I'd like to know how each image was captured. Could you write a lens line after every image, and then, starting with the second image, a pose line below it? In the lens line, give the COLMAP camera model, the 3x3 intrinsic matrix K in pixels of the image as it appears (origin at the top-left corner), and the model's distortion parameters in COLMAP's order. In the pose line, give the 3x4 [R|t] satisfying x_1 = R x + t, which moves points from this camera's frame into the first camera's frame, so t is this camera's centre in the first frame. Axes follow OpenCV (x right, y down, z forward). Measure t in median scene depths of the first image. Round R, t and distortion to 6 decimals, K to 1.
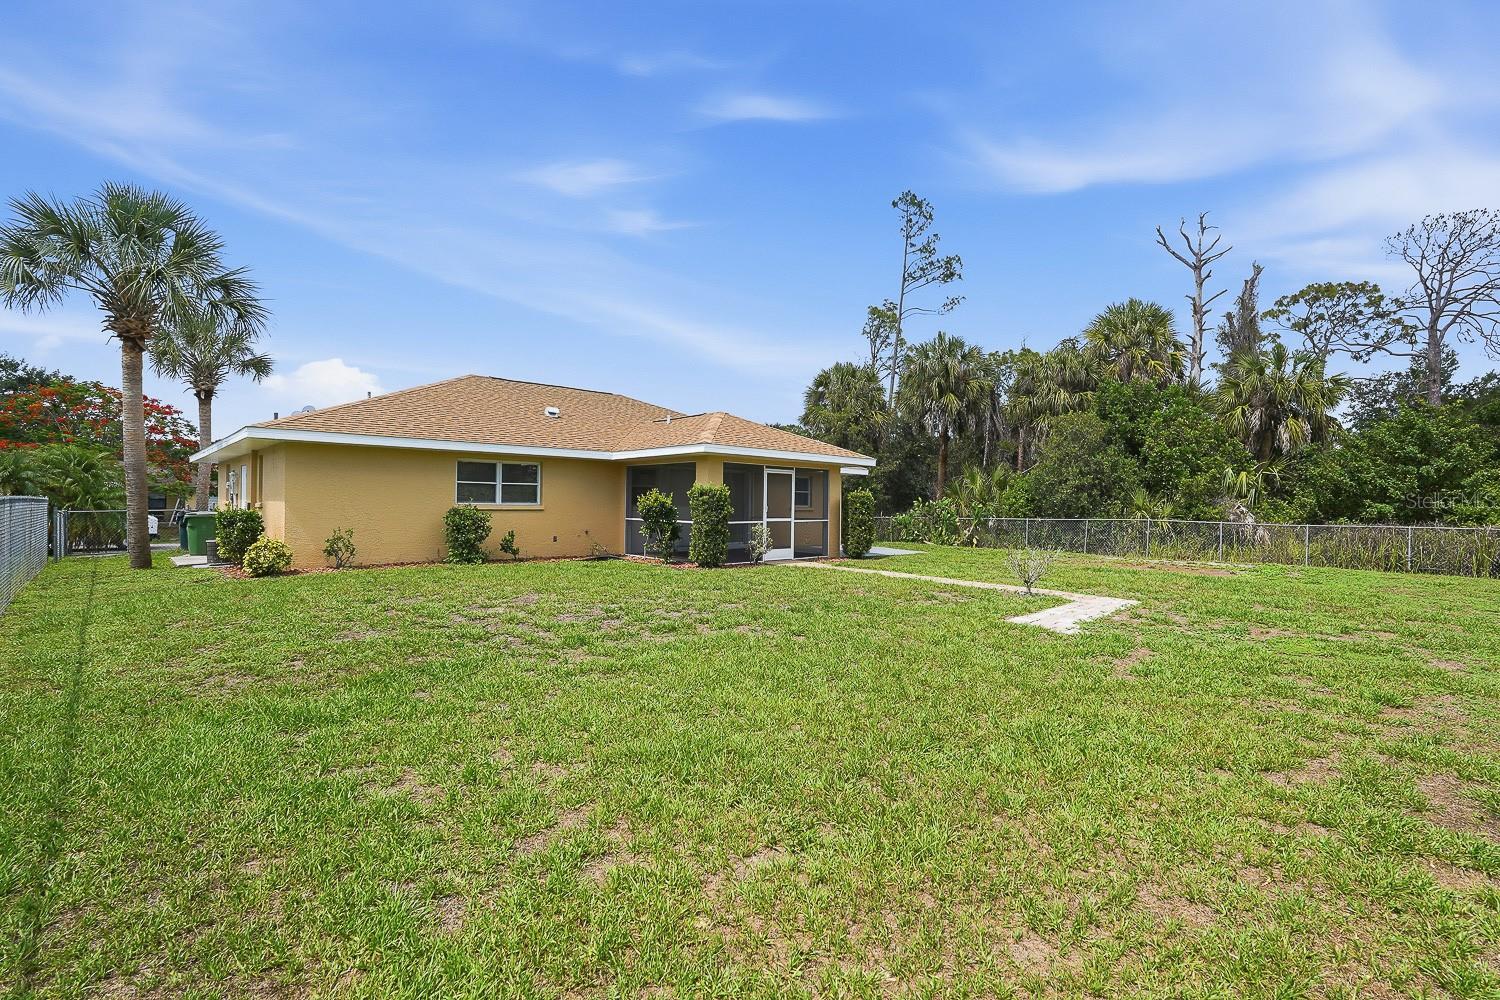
lens RADIAL K [[689.1, 0, 738.1], [0, 689.1, 500.7], [0, 0, 1]] dist [-0.005092, 0.001079]
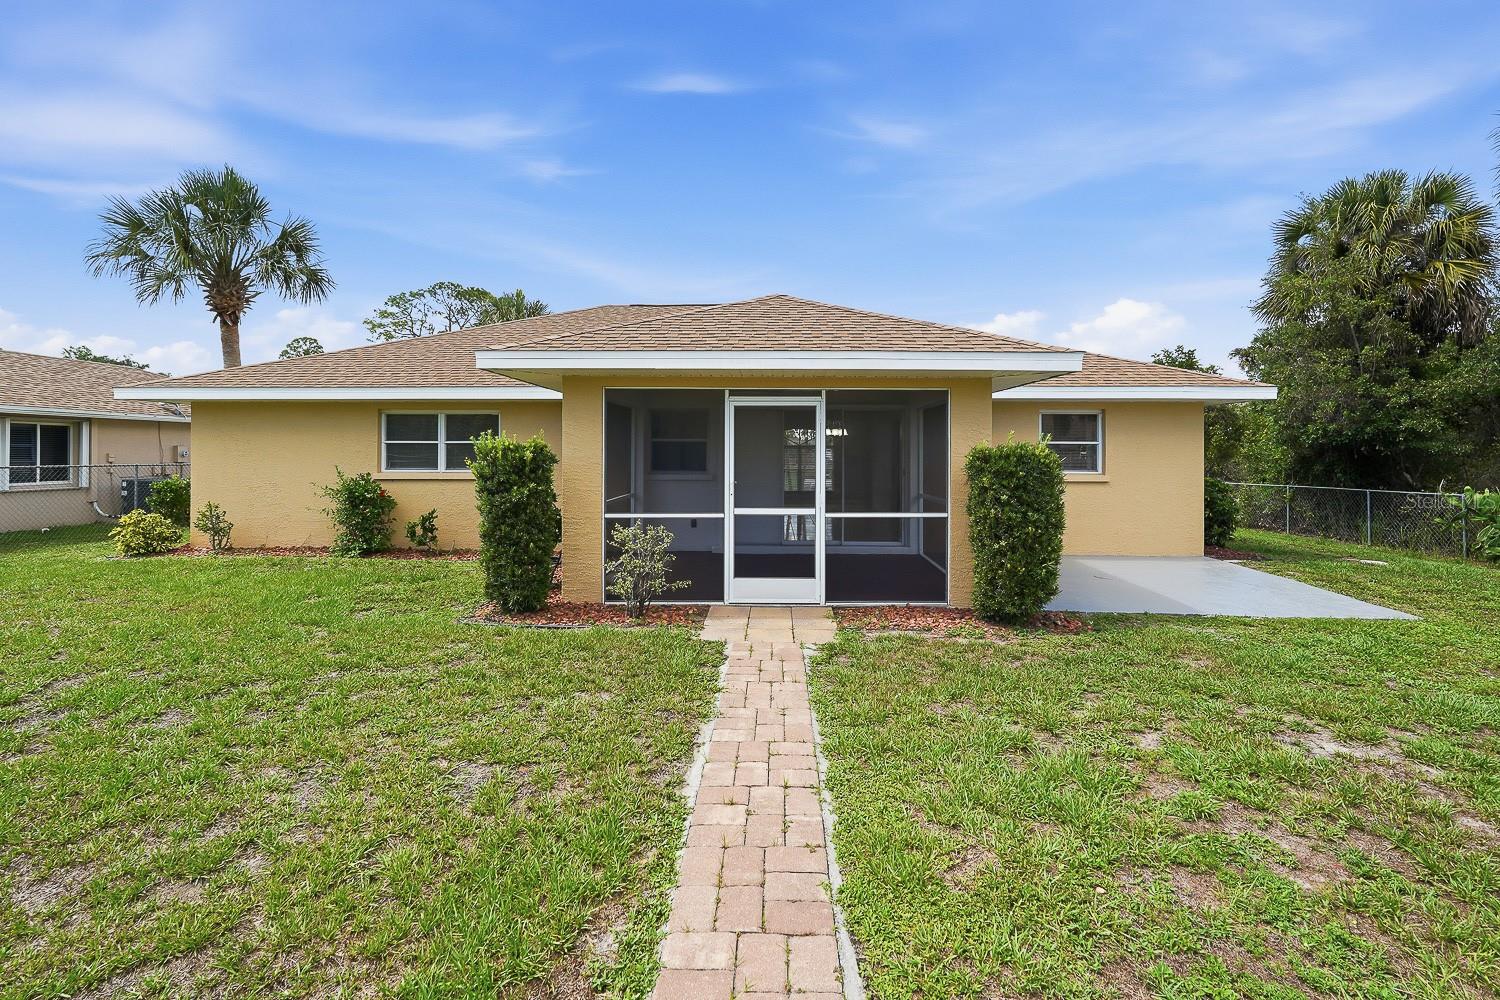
lens RADIAL K [[689.1, 0, 743.0], [0, 689.1, 455.0], [0, 0, 1]] dist [-0.005092, 0.001079]
pose [[0.707005, -0.009036, -0.707151, 0.343840], [0.000961, 0.999930, -0.011816, -0.003094], [0.707208, 0.007675, 0.706964, 0.653458]]
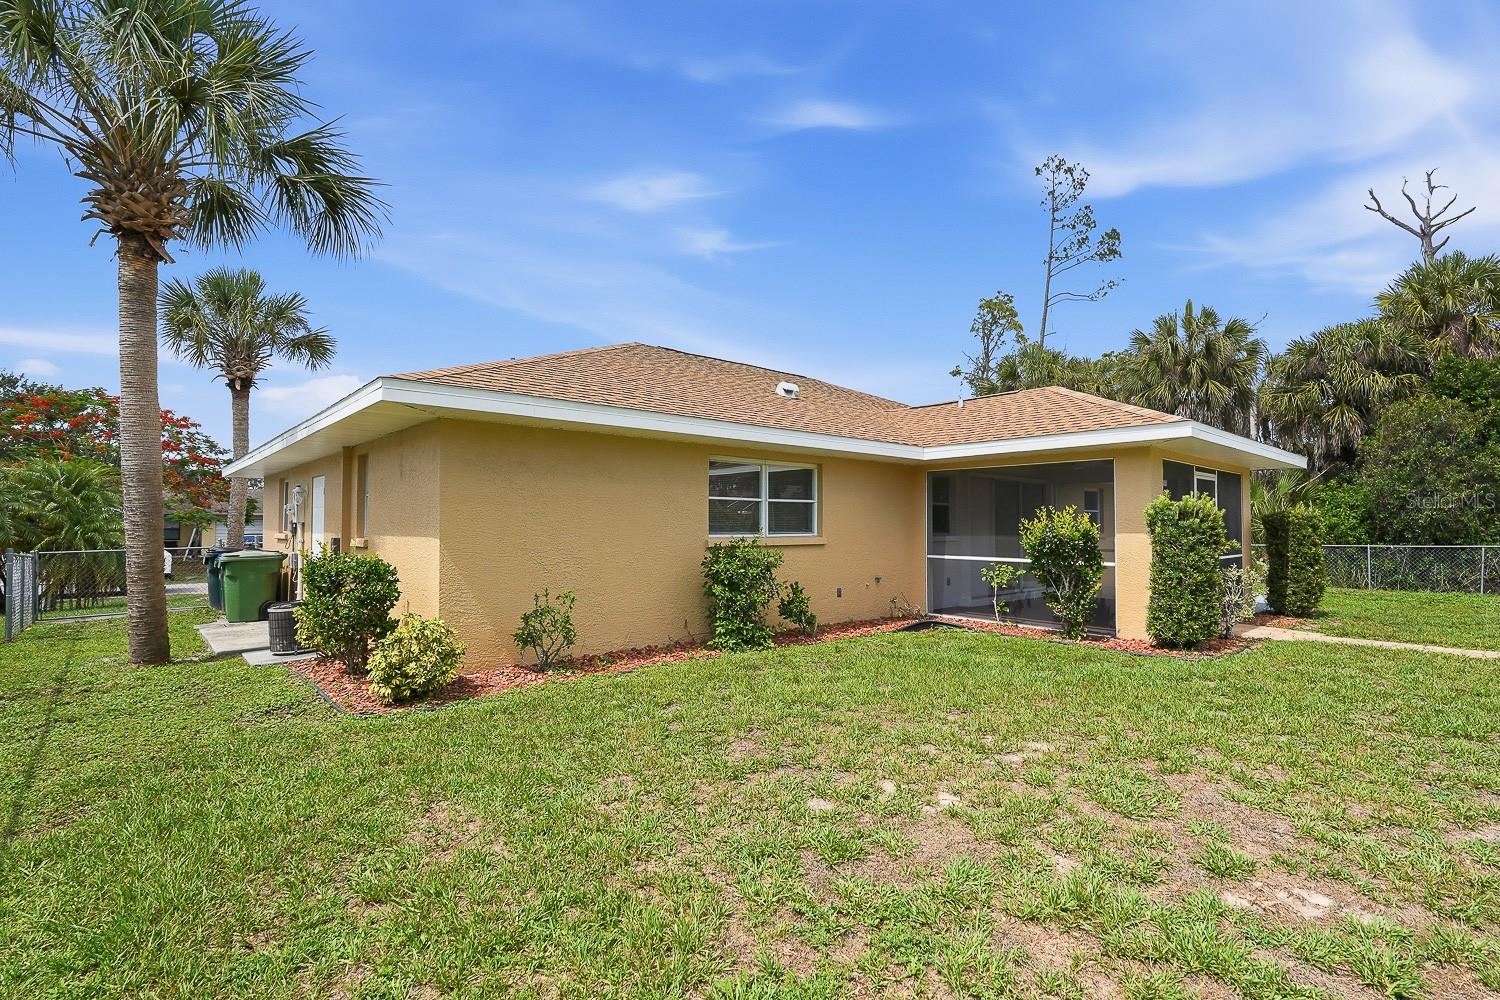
lens RADIAL K [[689.1, 0, 737.5], [0, 689.1, 505.7], [0, 0, 1]] dist [-0.005092, 0.001079]
pose [[0.999904, -0.010635, -0.008935, -0.332575], [0.010411, 0.999639, -0.024752, -0.005918], [0.009195, 0.024657, 0.999654, 0.382531]]
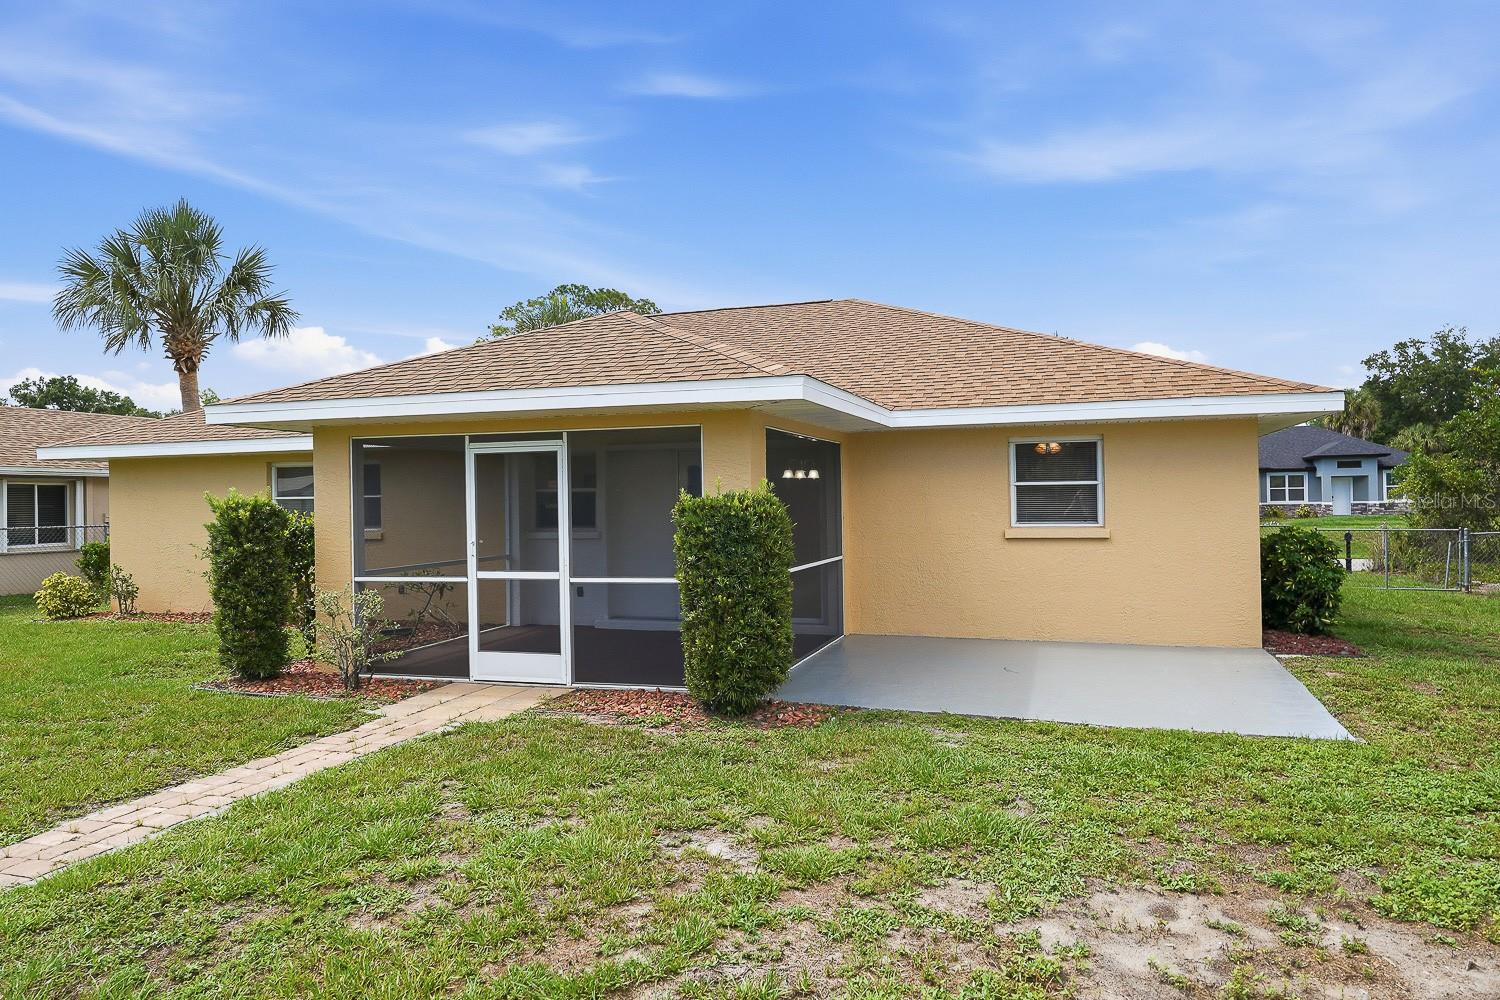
lens RADIAL K [[980.8, 0, 739.5], [0, 980.8, 500.9], [0, 0, 1]] dist [-0.006783, 0.000727]
pose [[0.478261, -0.019289, -0.878006, 0.568692], [0.013692, 0.999801, -0.014507, -0.003412], [0.878111, -0.005083, 0.478430, 0.822801]]
